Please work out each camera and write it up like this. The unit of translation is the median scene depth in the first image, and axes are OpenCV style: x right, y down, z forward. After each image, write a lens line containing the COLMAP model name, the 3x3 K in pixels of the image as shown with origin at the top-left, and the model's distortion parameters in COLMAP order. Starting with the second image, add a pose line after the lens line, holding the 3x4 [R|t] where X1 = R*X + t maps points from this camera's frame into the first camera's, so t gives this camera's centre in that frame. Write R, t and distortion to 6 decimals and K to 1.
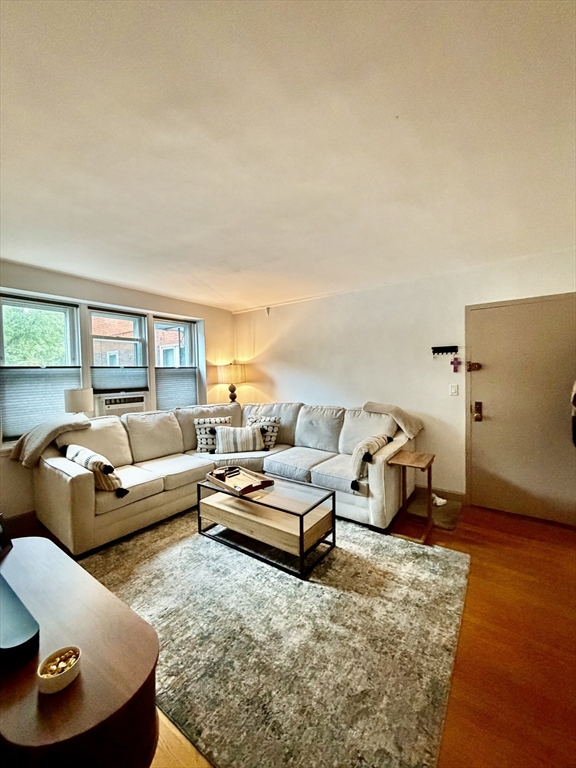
lens RADIAL K [[304.8, 0, 288.5], [0, 304.8, 384.6], [0, 0, 1]] dist [0.000505, -0.000198]
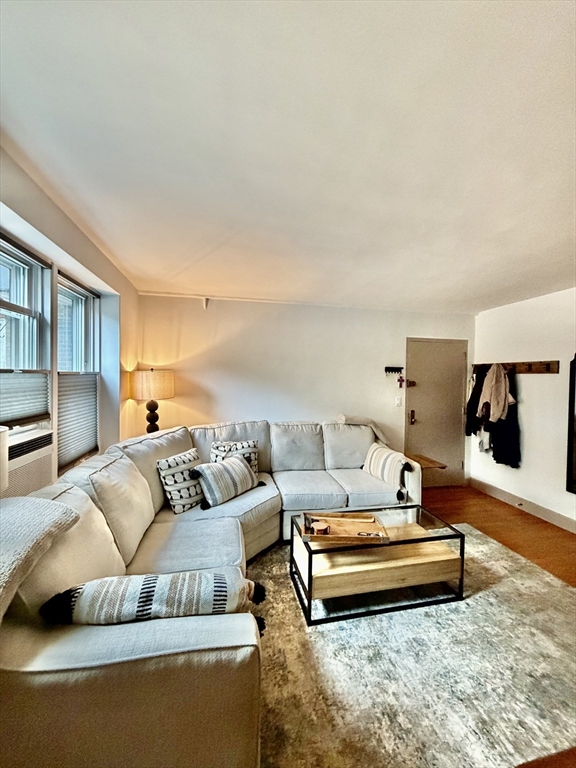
lens RADIAL K [[304.8, 0, 289.3], [0, 304.8, 382.5], [0, 0, 1]] dist [0.000505, -0.000198]
pose [[0.671011, 0.015156, 0.741292, -0.717746], [0.002811, 0.999732, -0.022984, -0.034215], [-0.741442, 0.017507, 0.670789, 0.487119]]
